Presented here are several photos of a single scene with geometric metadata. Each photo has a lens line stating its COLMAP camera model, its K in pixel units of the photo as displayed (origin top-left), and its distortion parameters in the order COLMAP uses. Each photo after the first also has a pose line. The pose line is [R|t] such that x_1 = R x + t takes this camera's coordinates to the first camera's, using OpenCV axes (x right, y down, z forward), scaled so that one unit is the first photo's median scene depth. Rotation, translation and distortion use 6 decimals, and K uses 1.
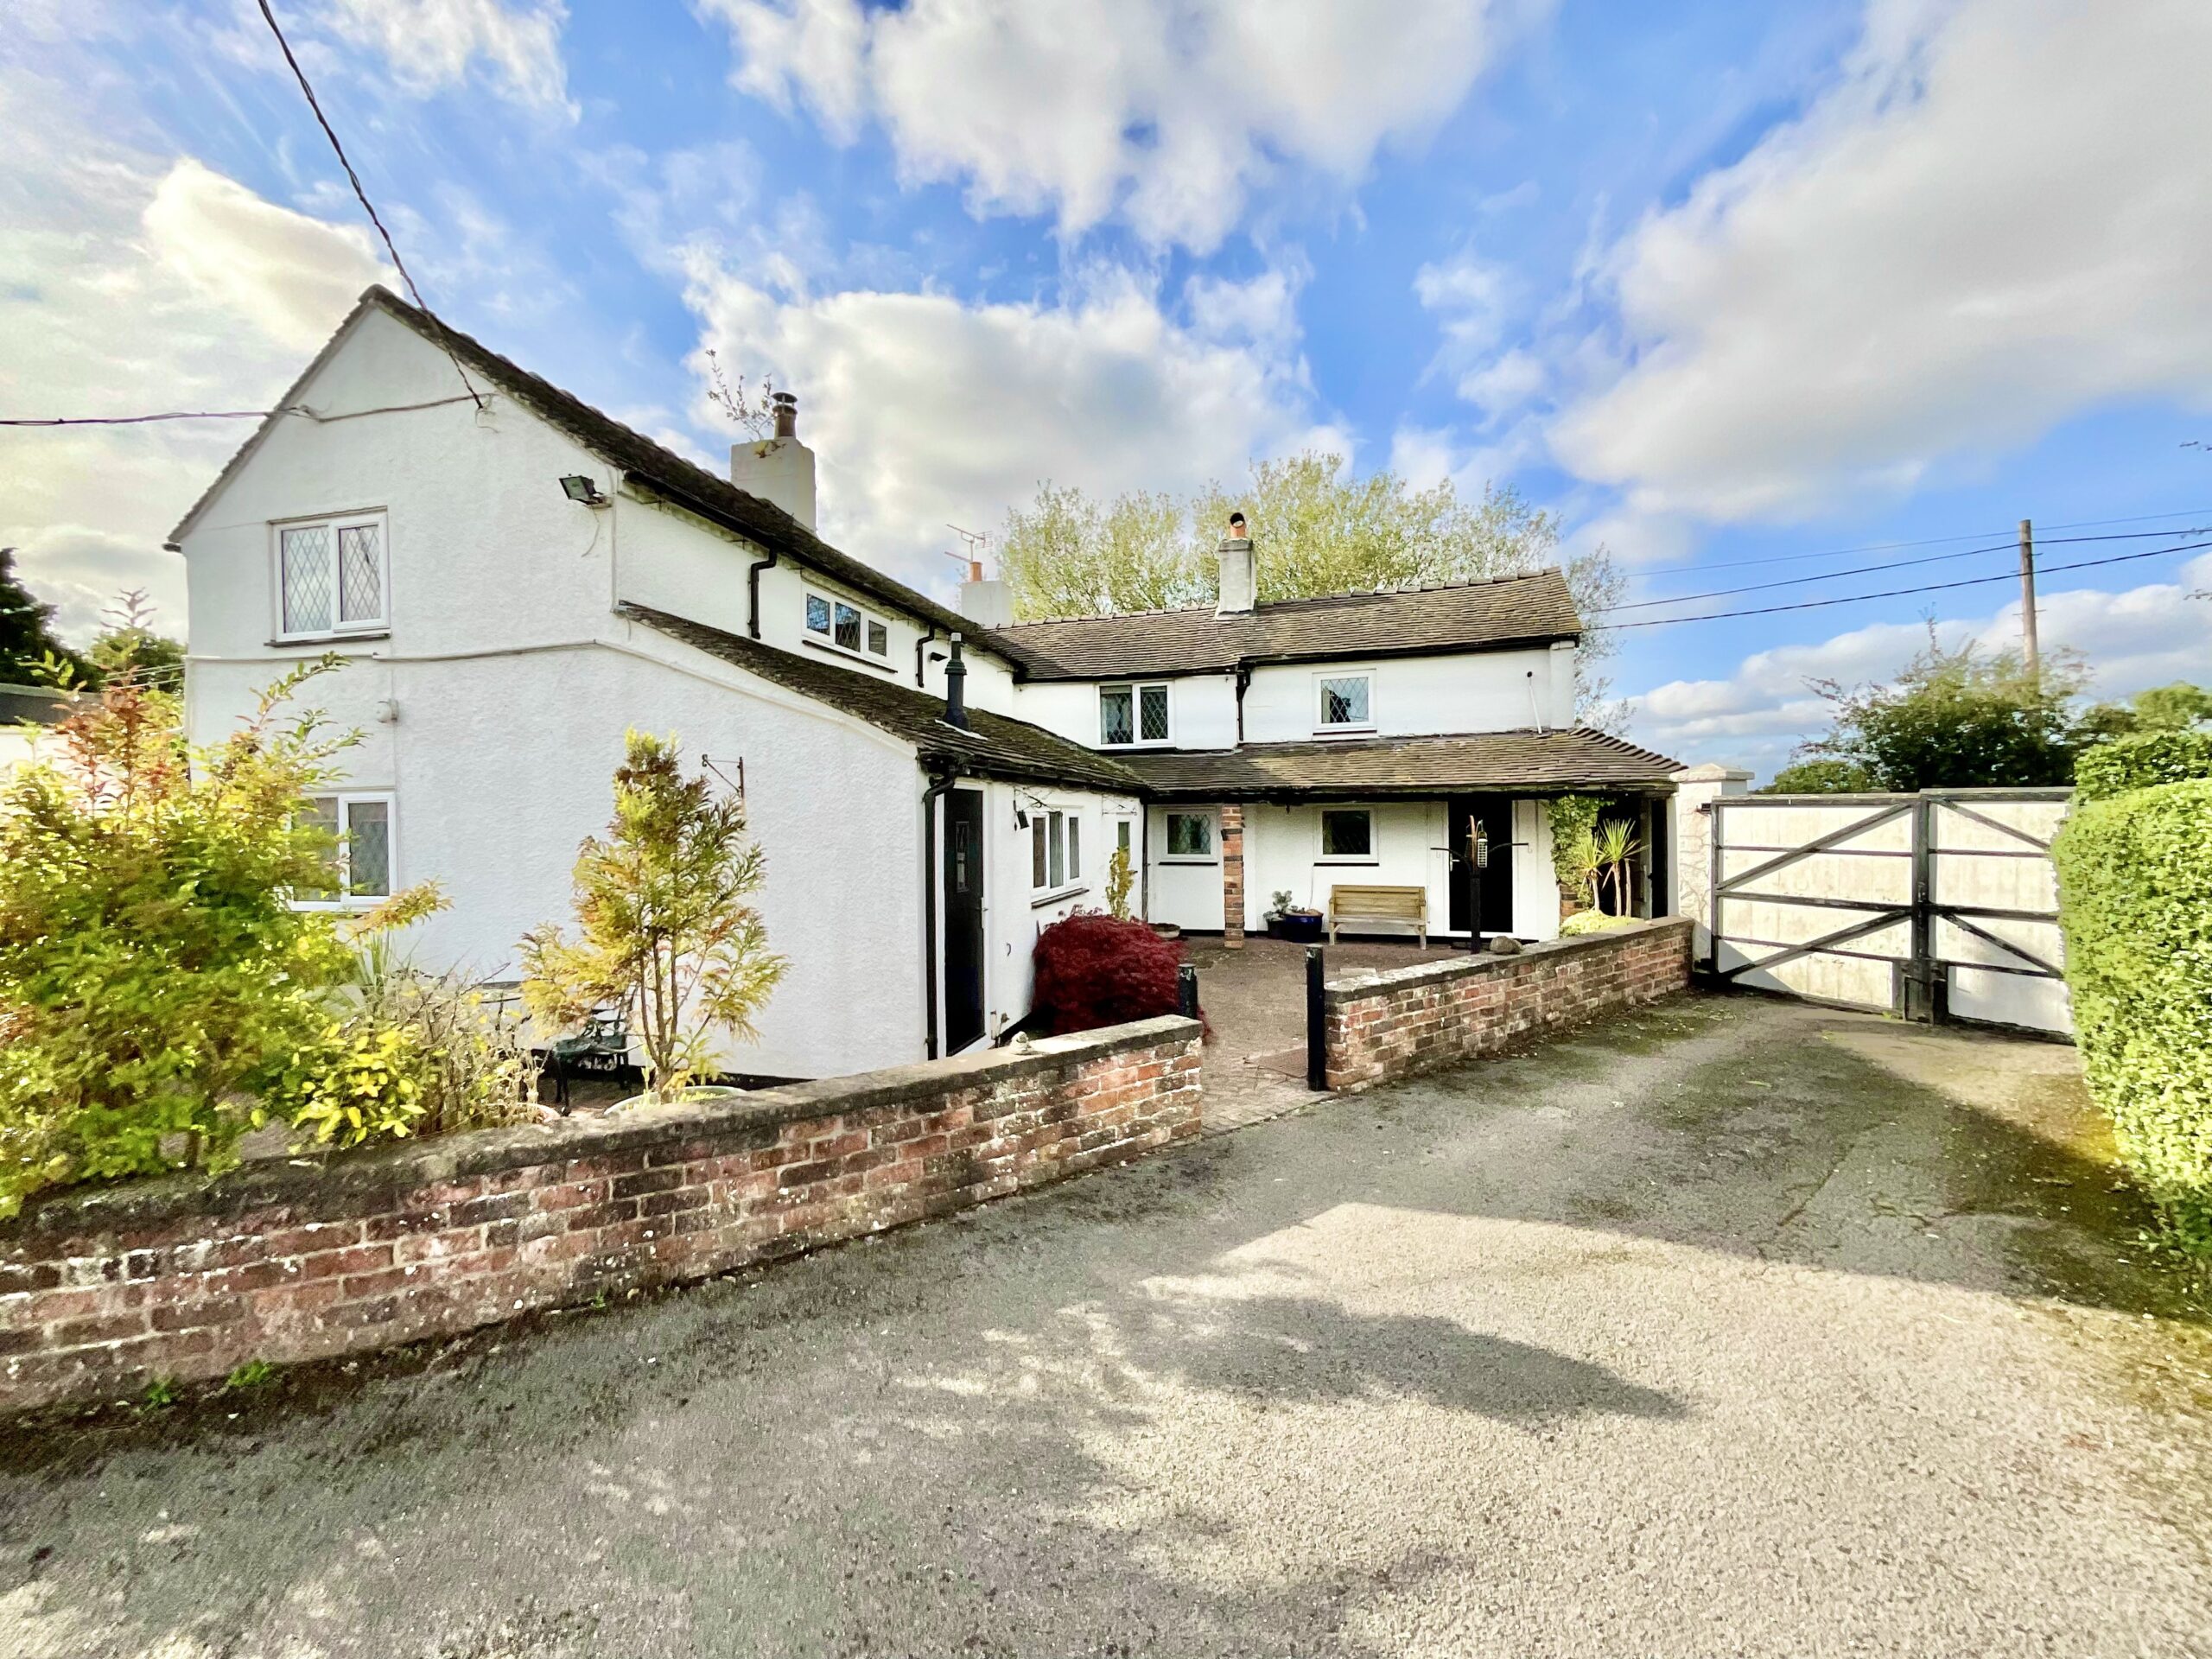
lens RADIAL K [[894.8, 0, 1102.5], [0, 894.8, 821.5], [0, 0, 1]] dist [0.000614, -0.000373]
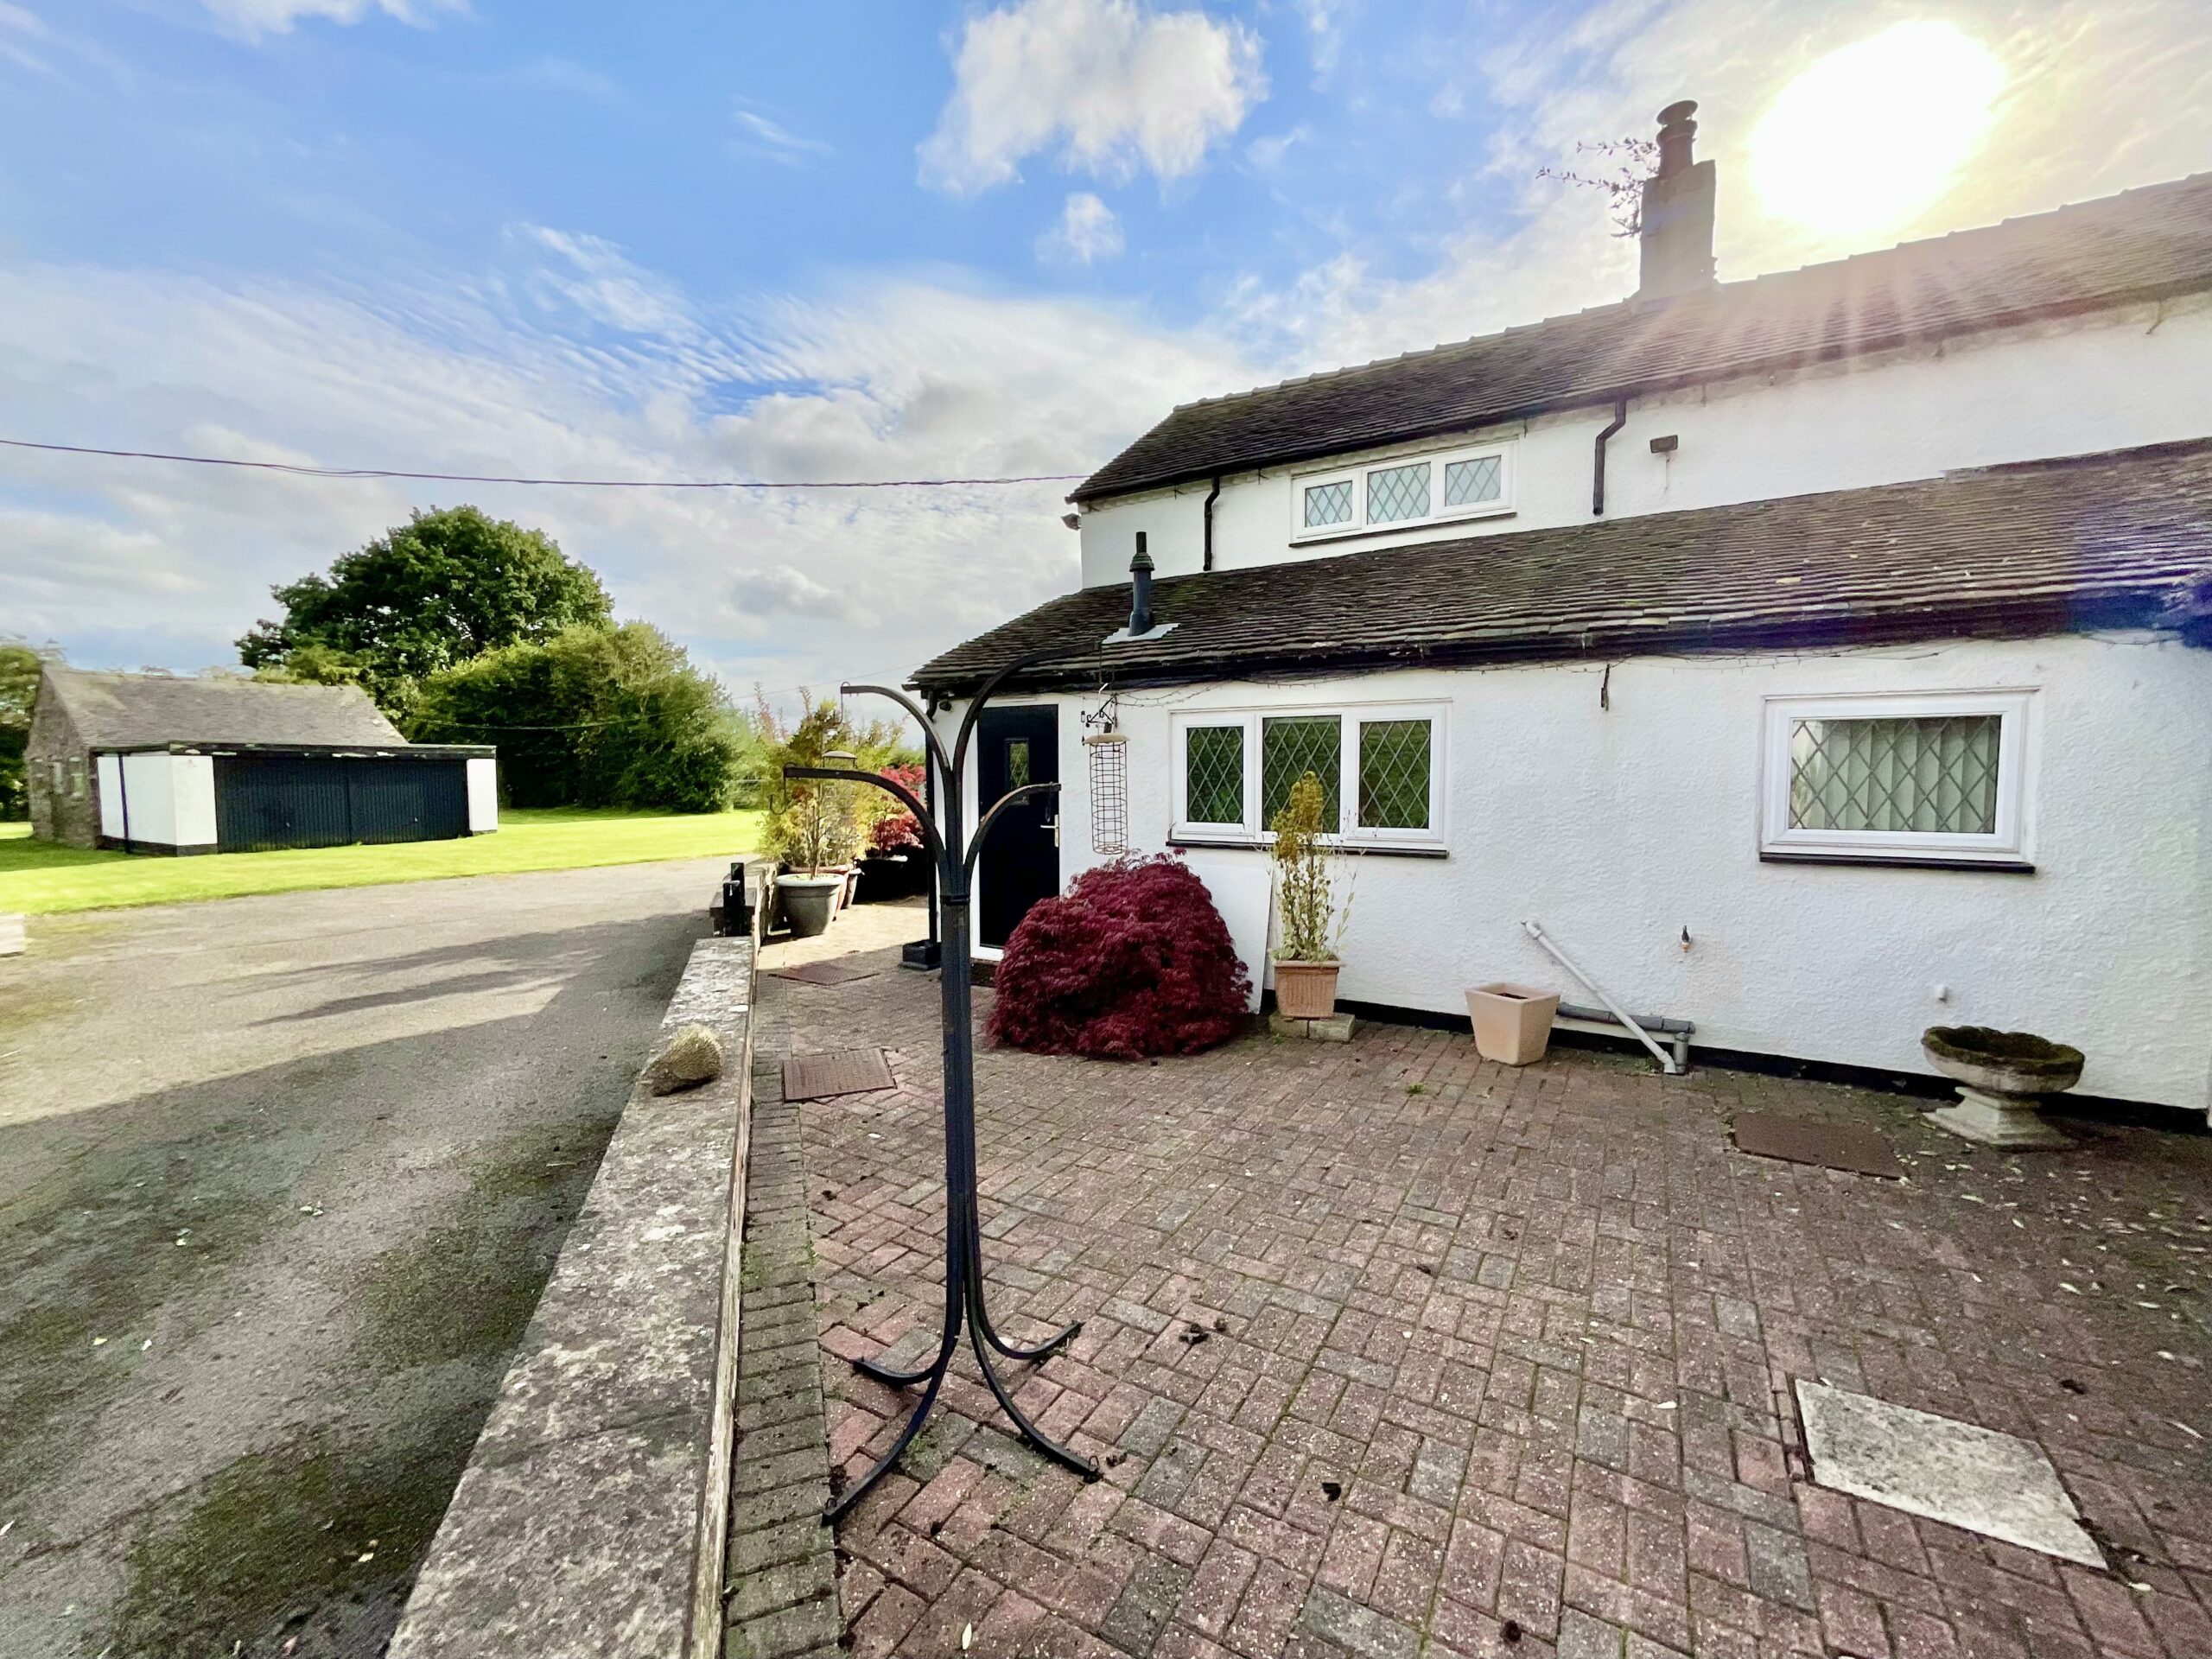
lens RADIAL K [[894.8, 0, 1102.5], [0, 894.8, 821.5], [0, 0, 1]] dist [0.000614, -0.000373]
pose [[-0.309435, 0.067452, -0.948525, 0.872322], [0.005921, 0.997598, 0.069010, 0.028586], [0.950902, 0.015738, -0.309091, 1.526541]]
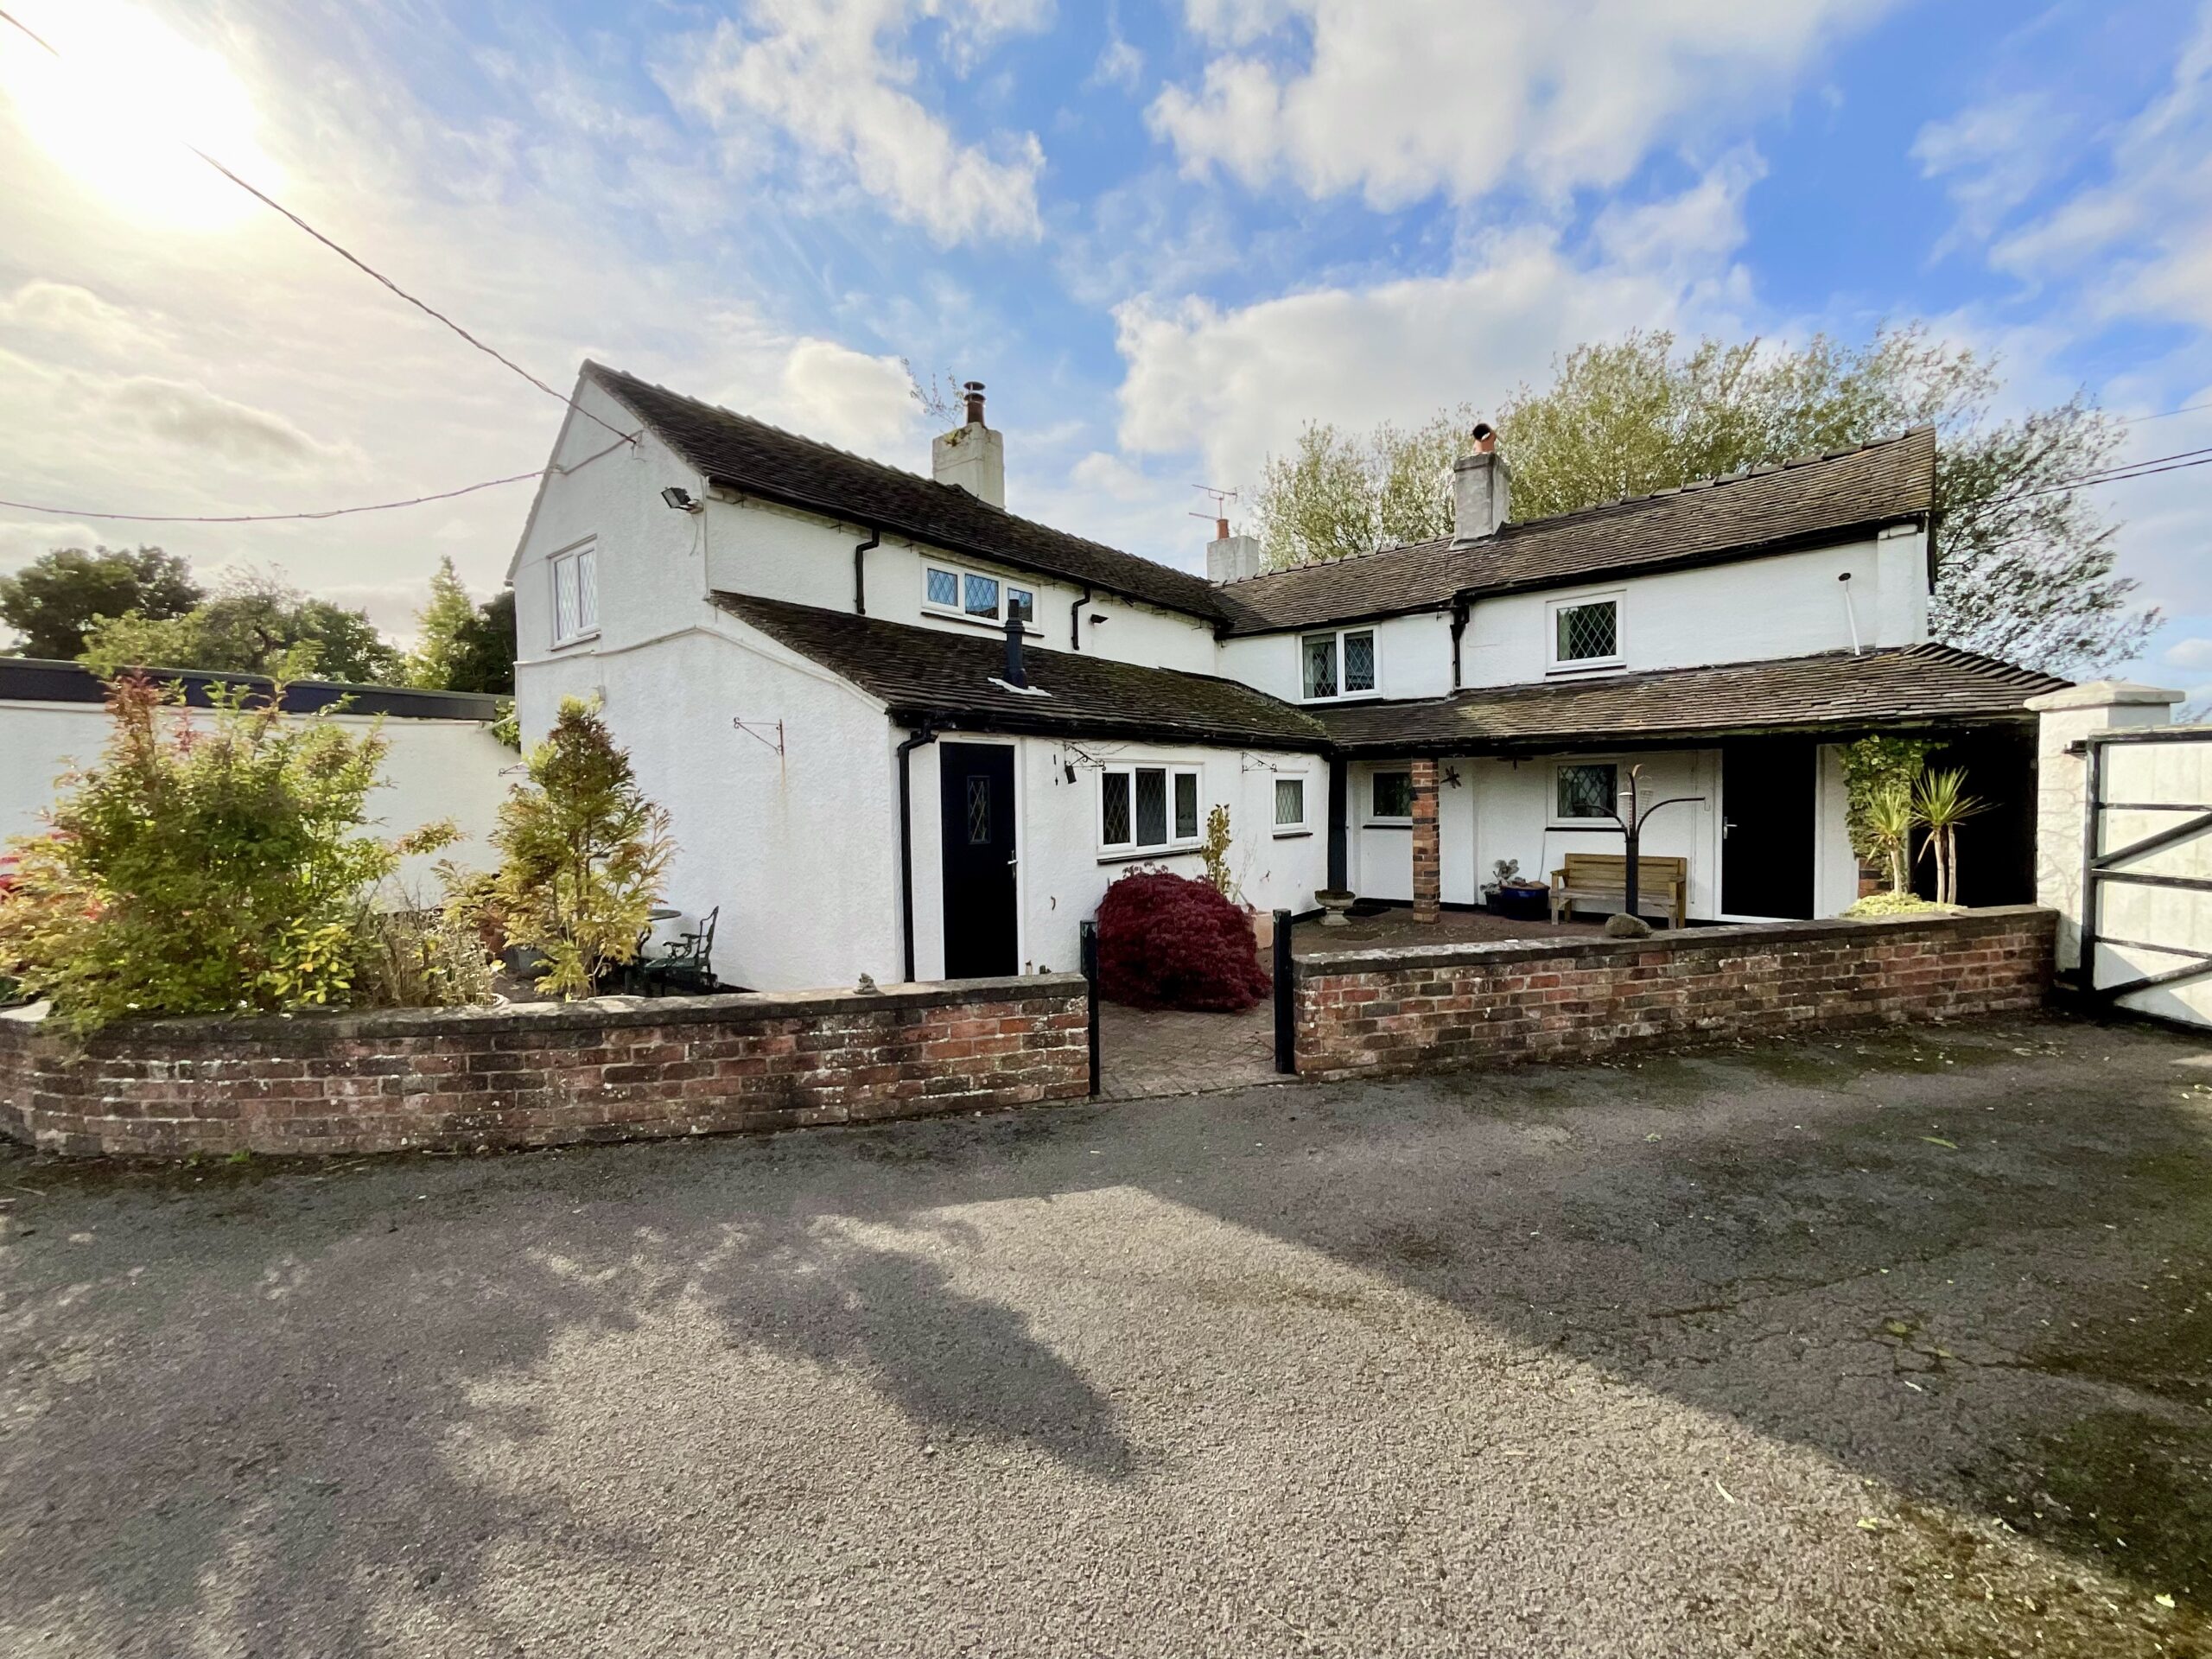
lens RADIAL K [[894.8, 0, 1102.5], [0, 894.8, 821.5], [0, 0, 1]] dist [0.000614, -0.000373]
pose [[0.916603, 0.007971, -0.399720, 0.414091], [0.006109, 0.999405, 0.033939, 0.020470], [0.399753, -0.033550, 0.916009, 0.122362]]
